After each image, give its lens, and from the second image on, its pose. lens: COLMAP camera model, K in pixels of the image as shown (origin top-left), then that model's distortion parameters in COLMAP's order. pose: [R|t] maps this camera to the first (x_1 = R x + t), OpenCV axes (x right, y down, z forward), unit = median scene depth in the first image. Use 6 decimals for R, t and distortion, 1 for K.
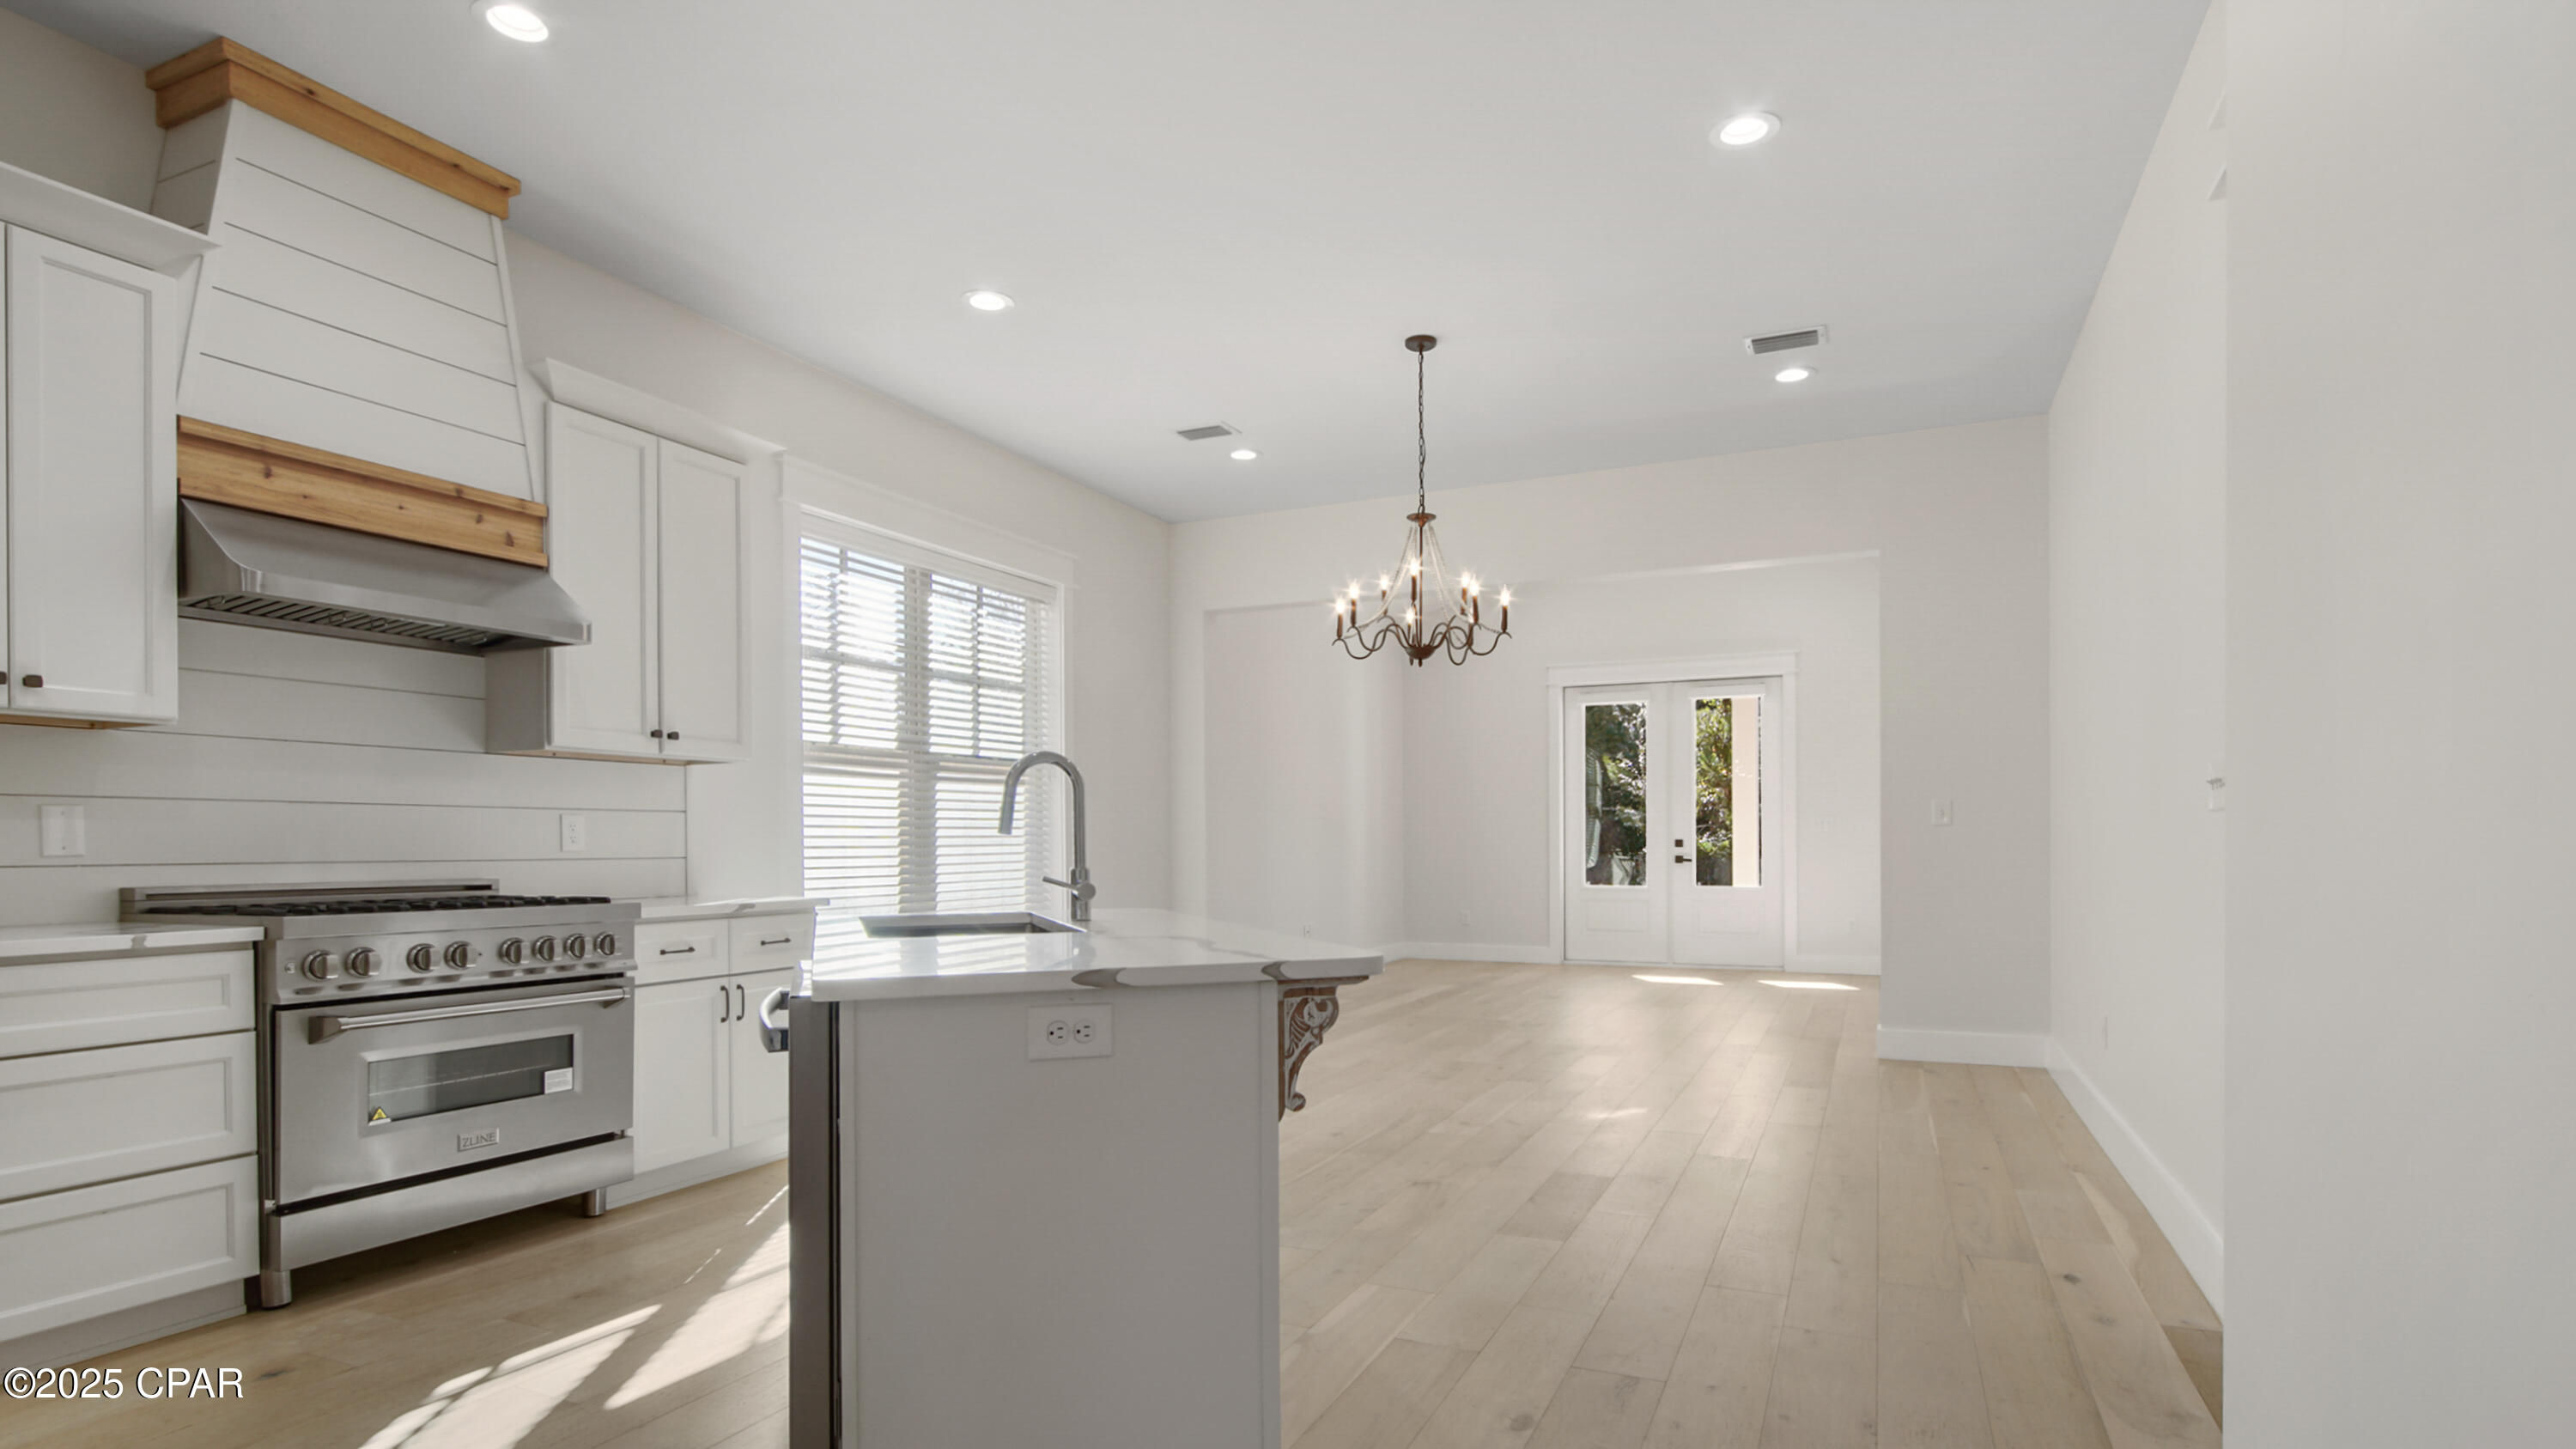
lens RADIAL K [[1278.7, 0, 1330.4], [0, 1278.7, 853.7], [0, 0, 1]] dist [0.003276, -0.007232]
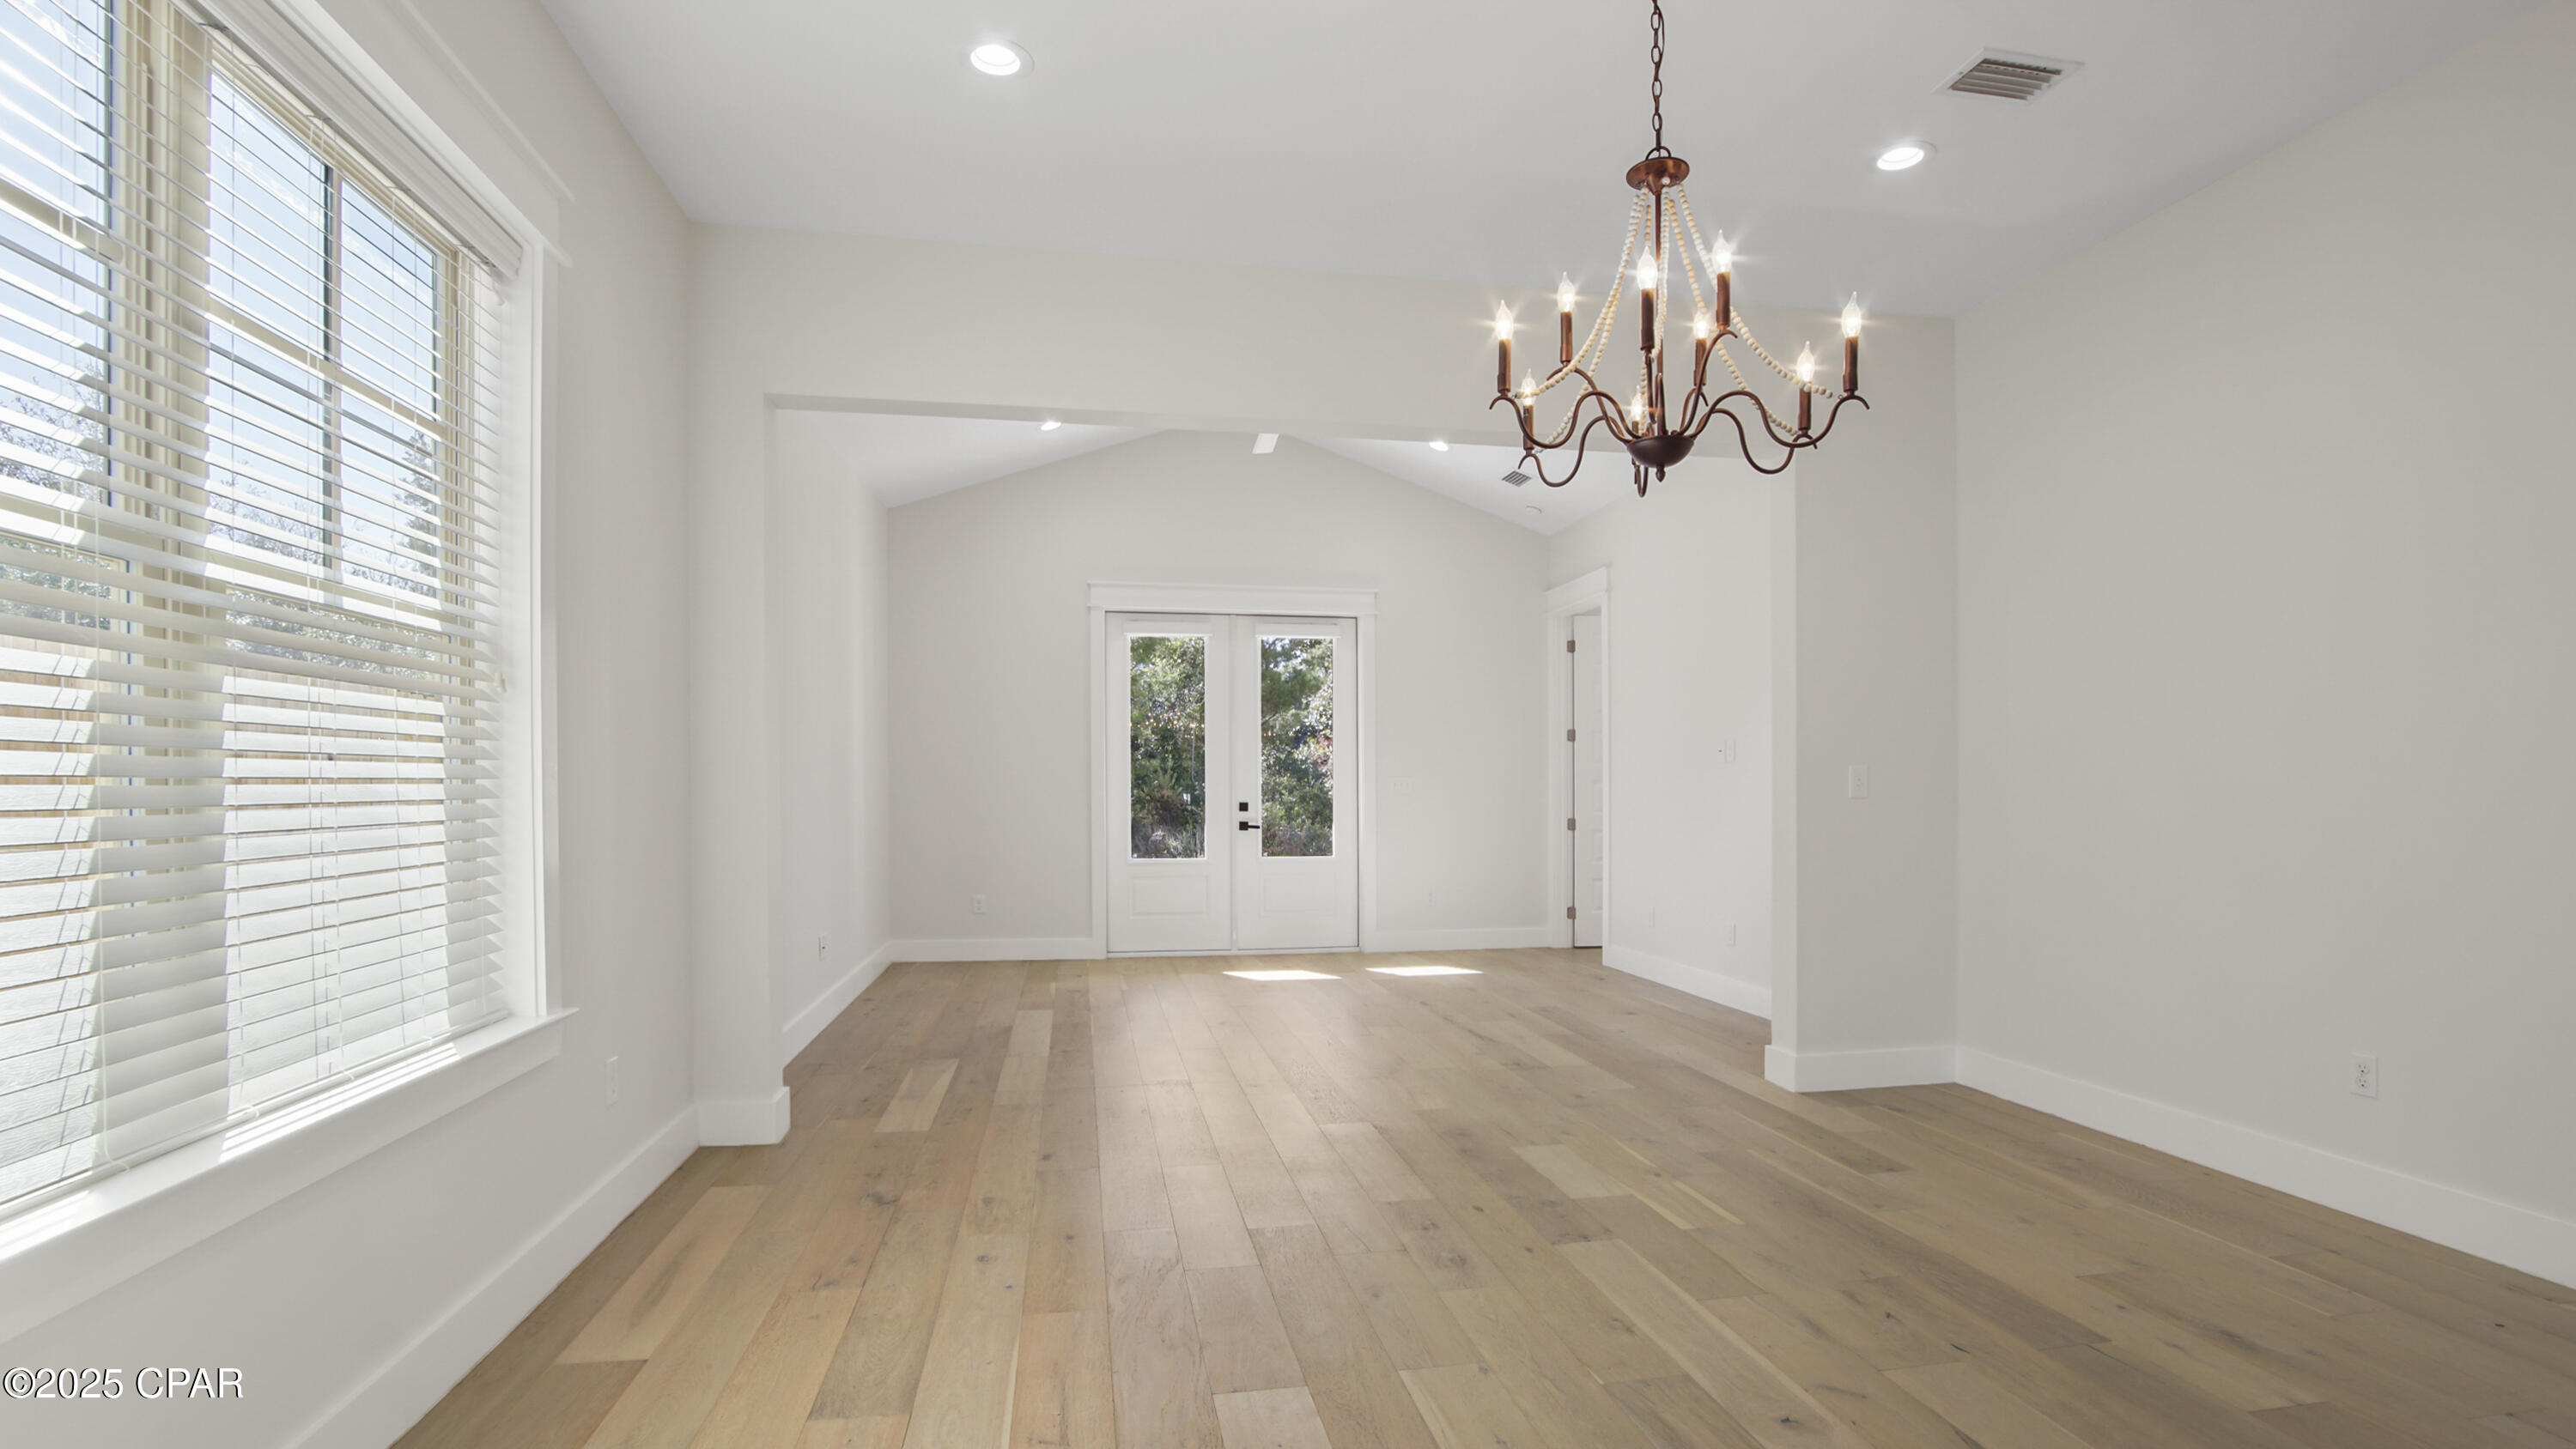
lens RADIAL K [[1203.5, 0, 1293.8], [0, 1203.5, 799.6], [0, 0, 1]] dist [0.000729, -0.000438]
pose [[0.832913, -0.001787, 0.553401, -0.421701], [0.003443, 0.999992, -0.001952, -0.034574], [-0.553393, 0.003531, 0.832913, 0.984843]]
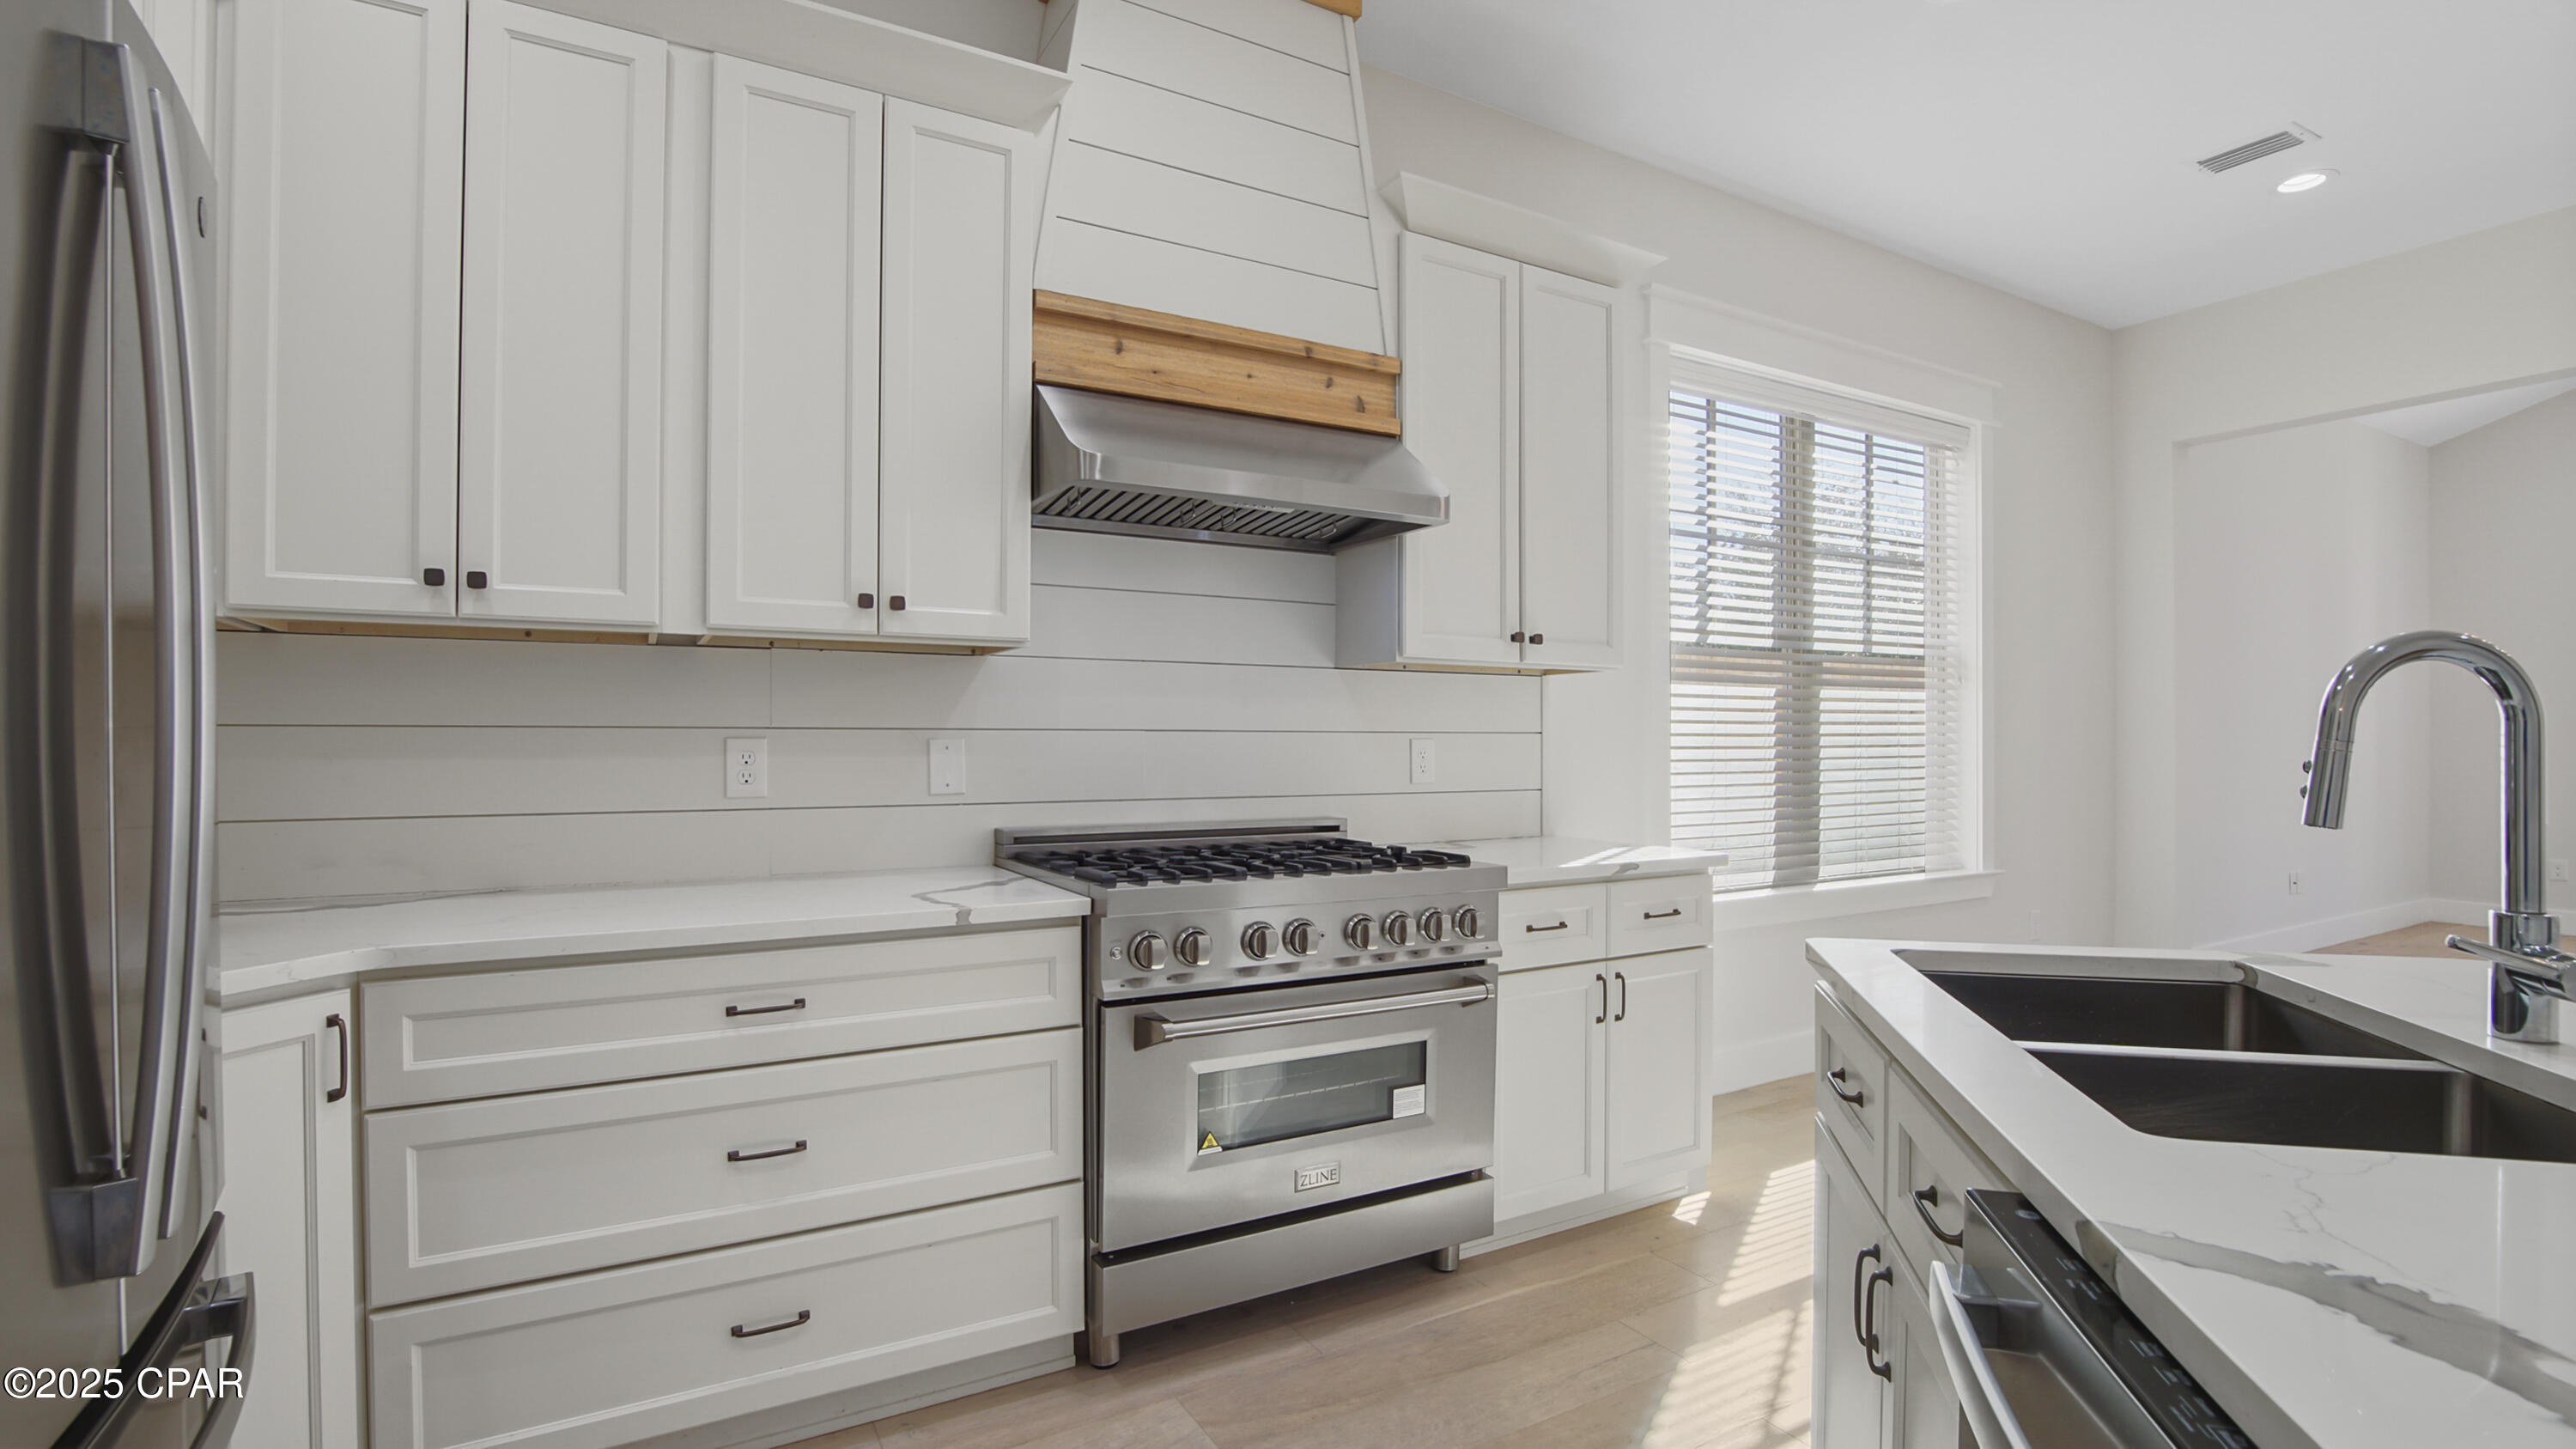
lens RADIAL K [[1232.1, 0, 1288.0], [0, 1232.1, 724.5], [0, 0, 1]] dist [-0.041063, -0.000137]
pose [[0.808293, -0.003129, -0.588772, -0.223378], [-0.009641, 0.999781, -0.018549, -0.028365], [0.588701, 0.020670, 0.808086, 0.351061]]
